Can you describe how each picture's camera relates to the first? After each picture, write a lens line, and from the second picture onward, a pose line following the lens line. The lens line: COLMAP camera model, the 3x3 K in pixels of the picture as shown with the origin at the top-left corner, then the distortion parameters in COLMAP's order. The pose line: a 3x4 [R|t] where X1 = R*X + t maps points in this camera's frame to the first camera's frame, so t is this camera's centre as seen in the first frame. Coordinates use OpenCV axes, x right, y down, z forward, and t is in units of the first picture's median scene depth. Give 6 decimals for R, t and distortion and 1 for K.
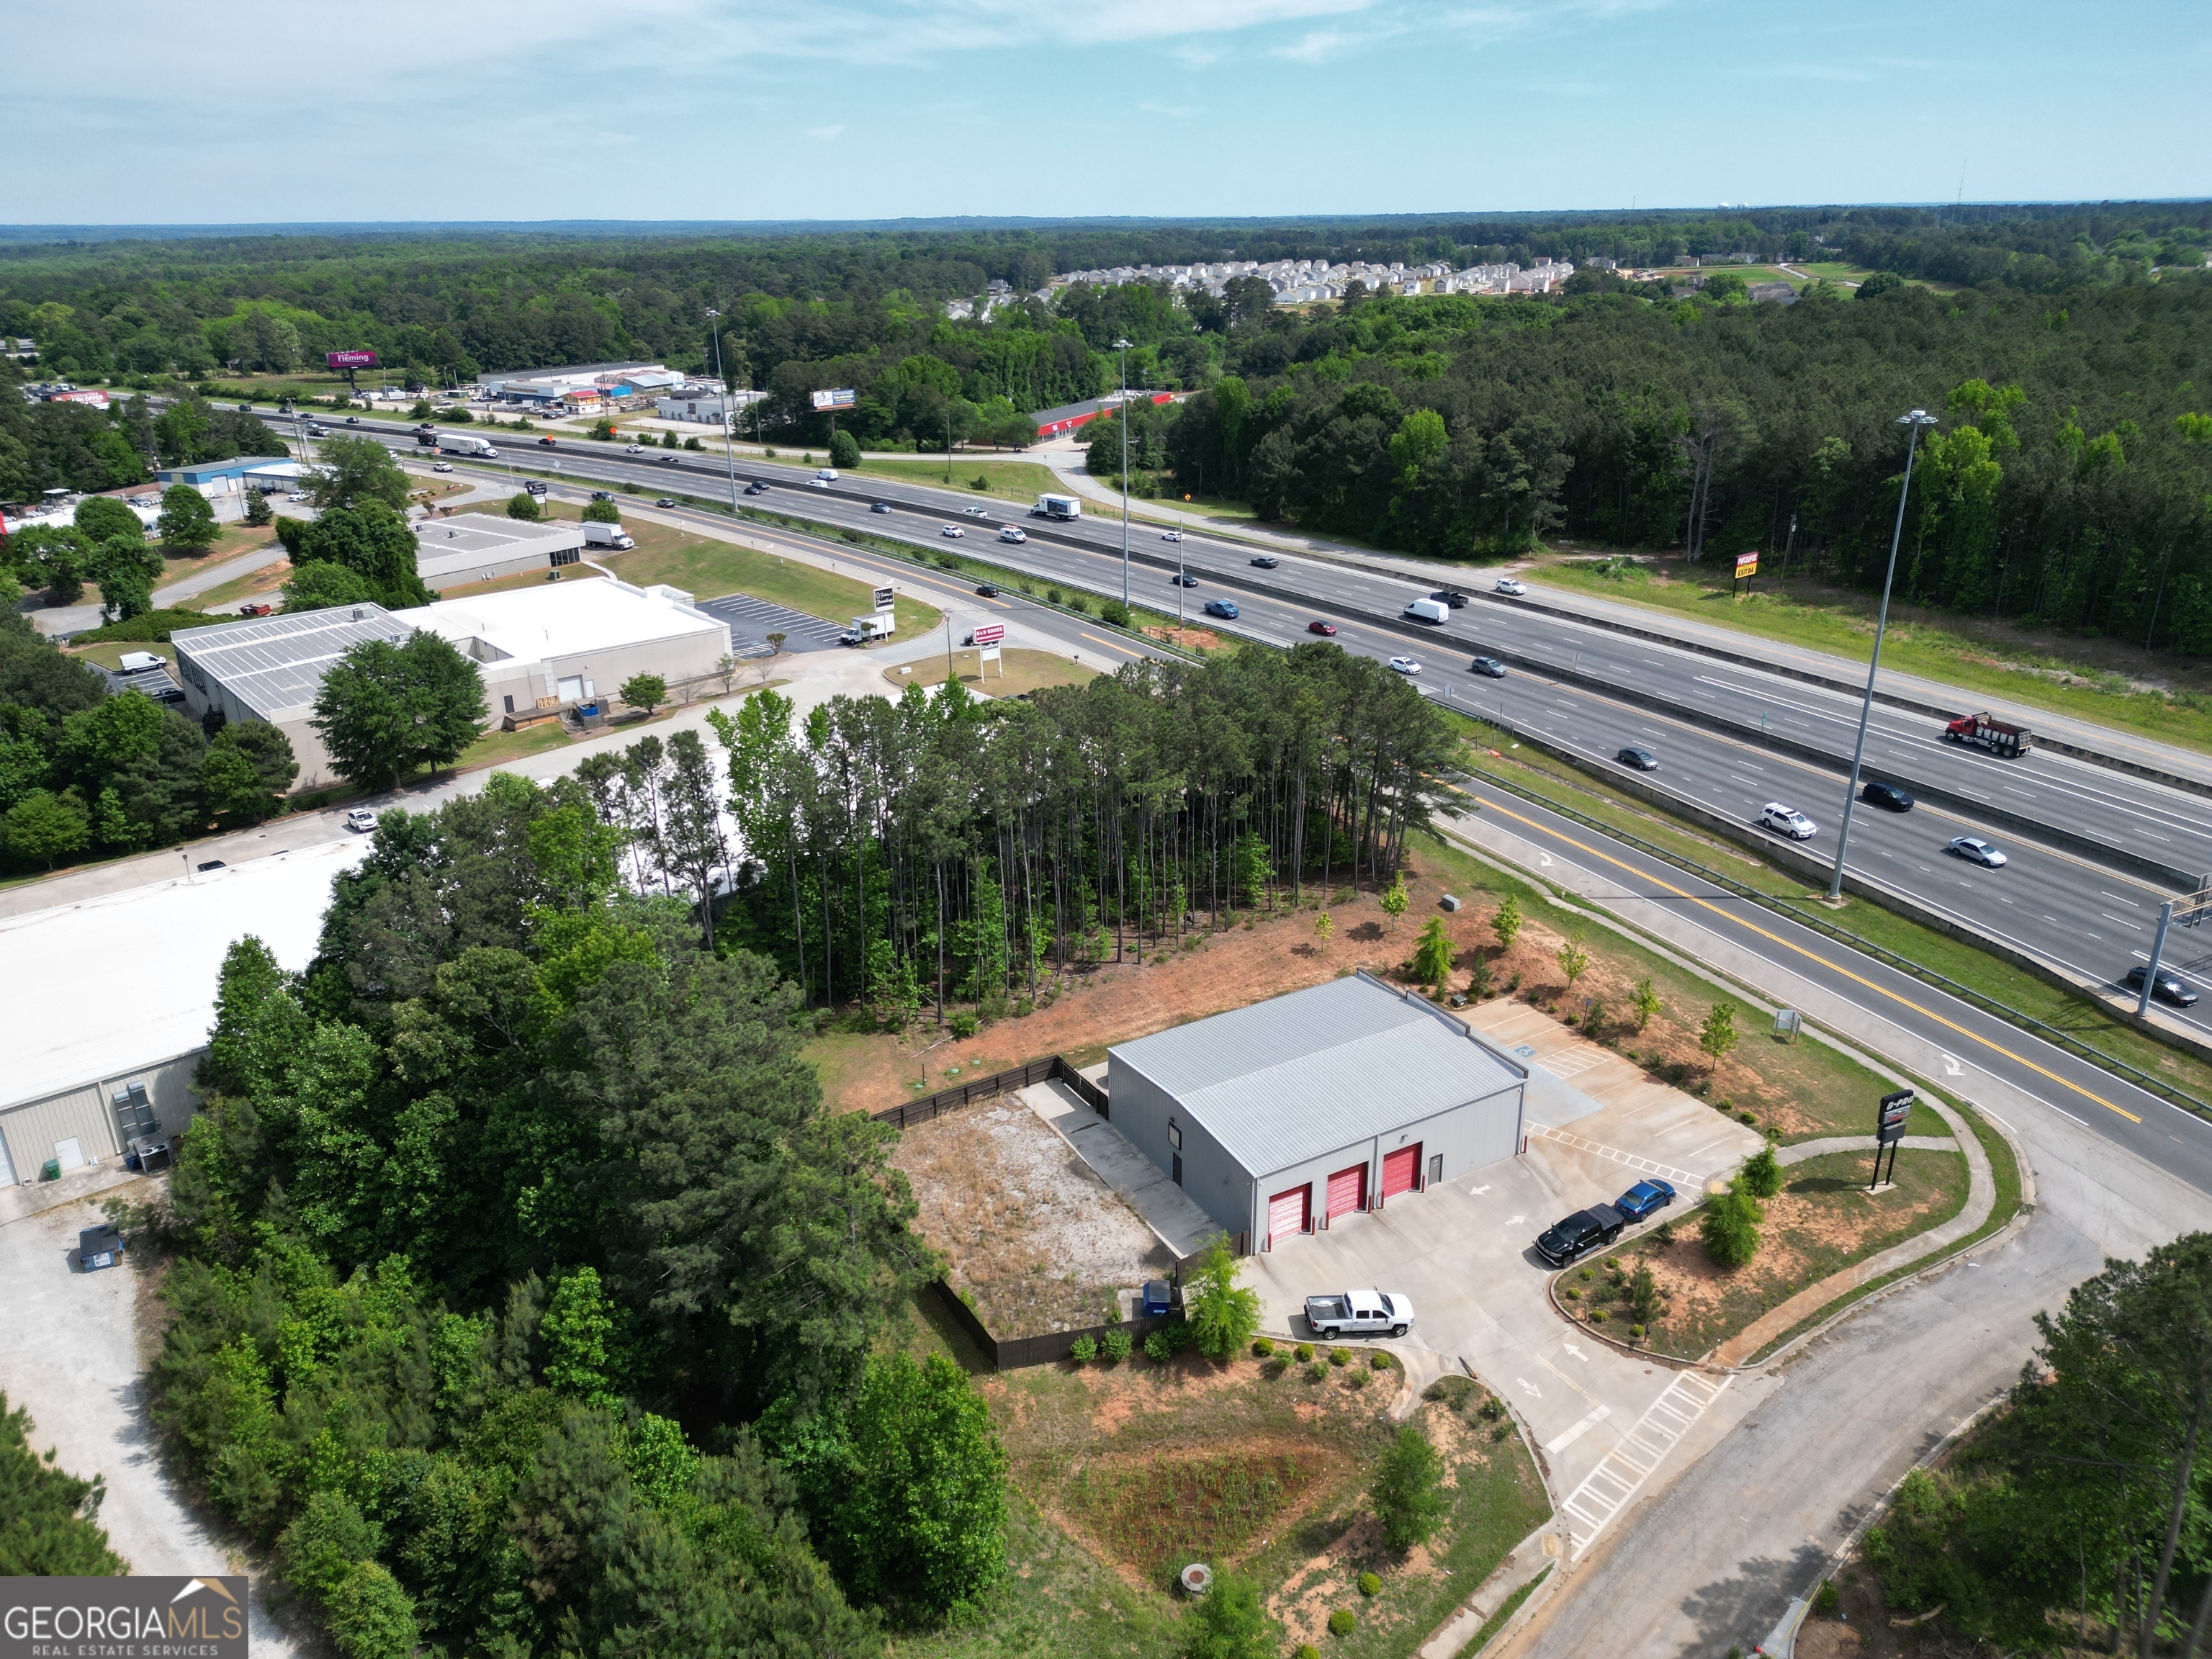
lens RADIAL K [[1564.2, 0, 1103.0], [0, 1564.2, 827.4], [0, 0, 1]] dist [0.059001, -0.043136]
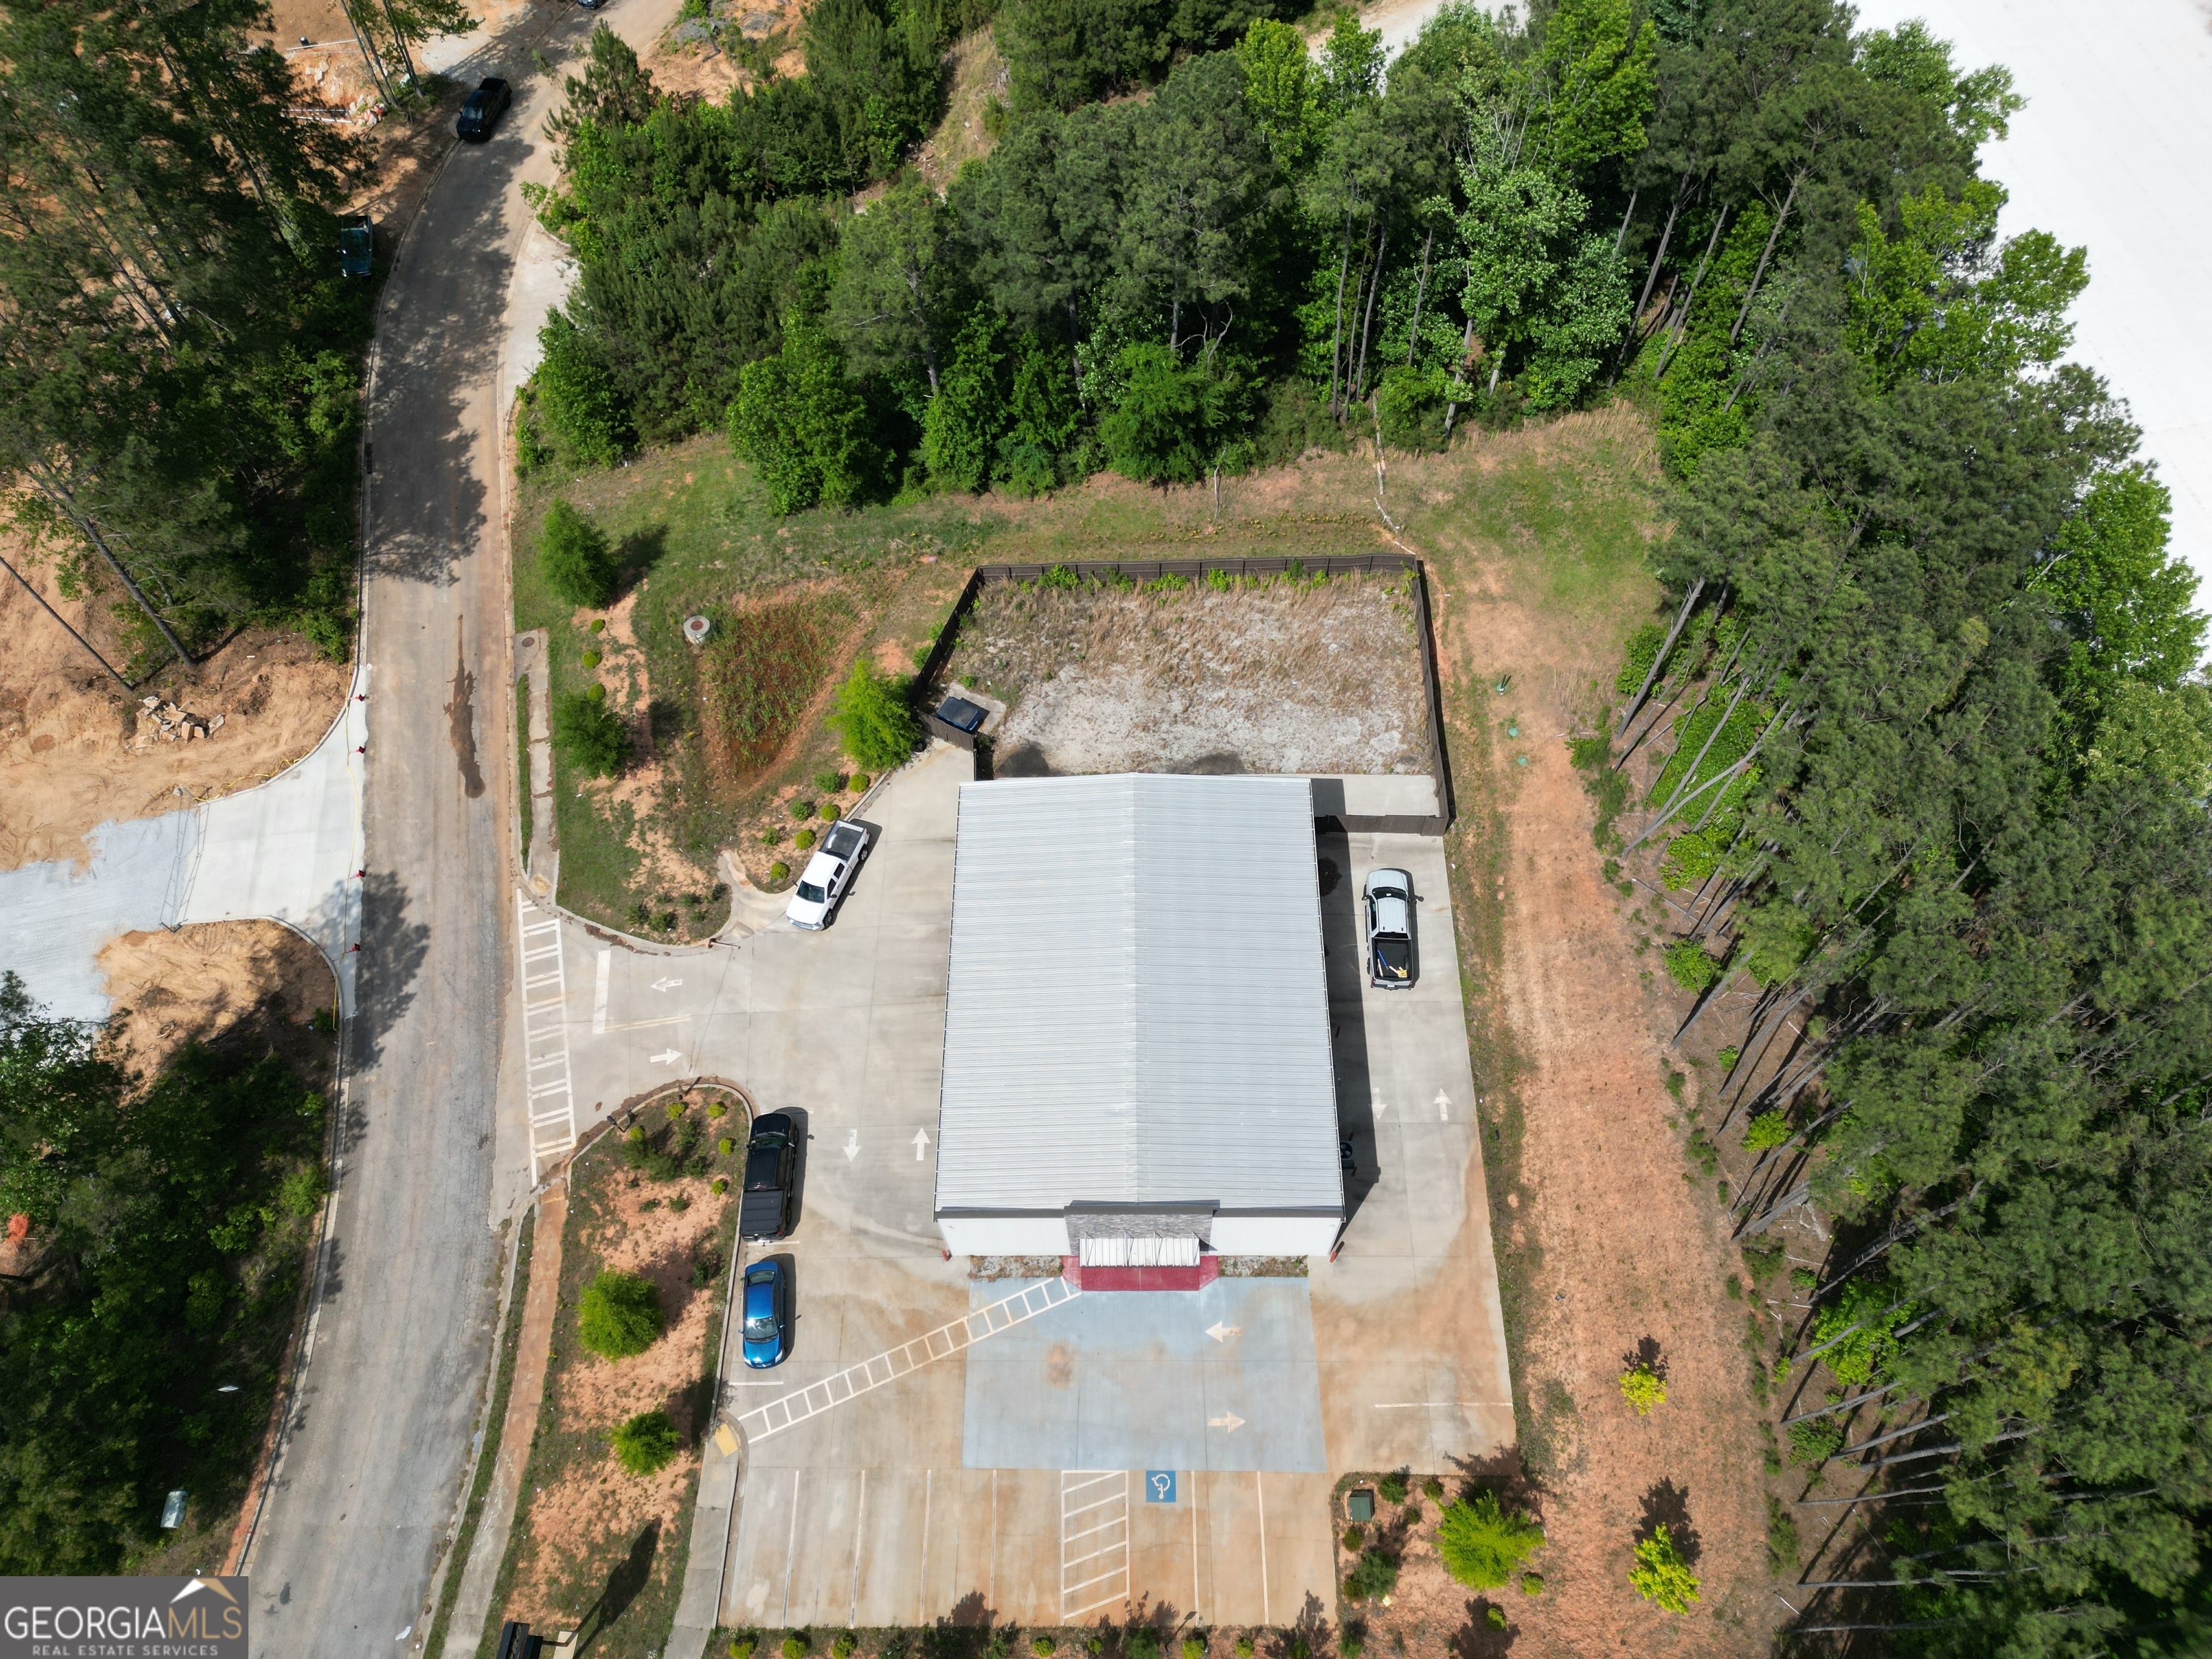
lens RADIAL K [[1563.4, 0, 1101.6], [0, 1563.4, 825.0], [0, 0, 1]] dist [0.045114, -0.040133]
pose [[-0.504325, 0.758591, -0.412550, 0.452025], [-0.287653, 0.302883, 0.908580, -0.589909], [0.814194, 0.576890, 0.065460, 1.094845]]
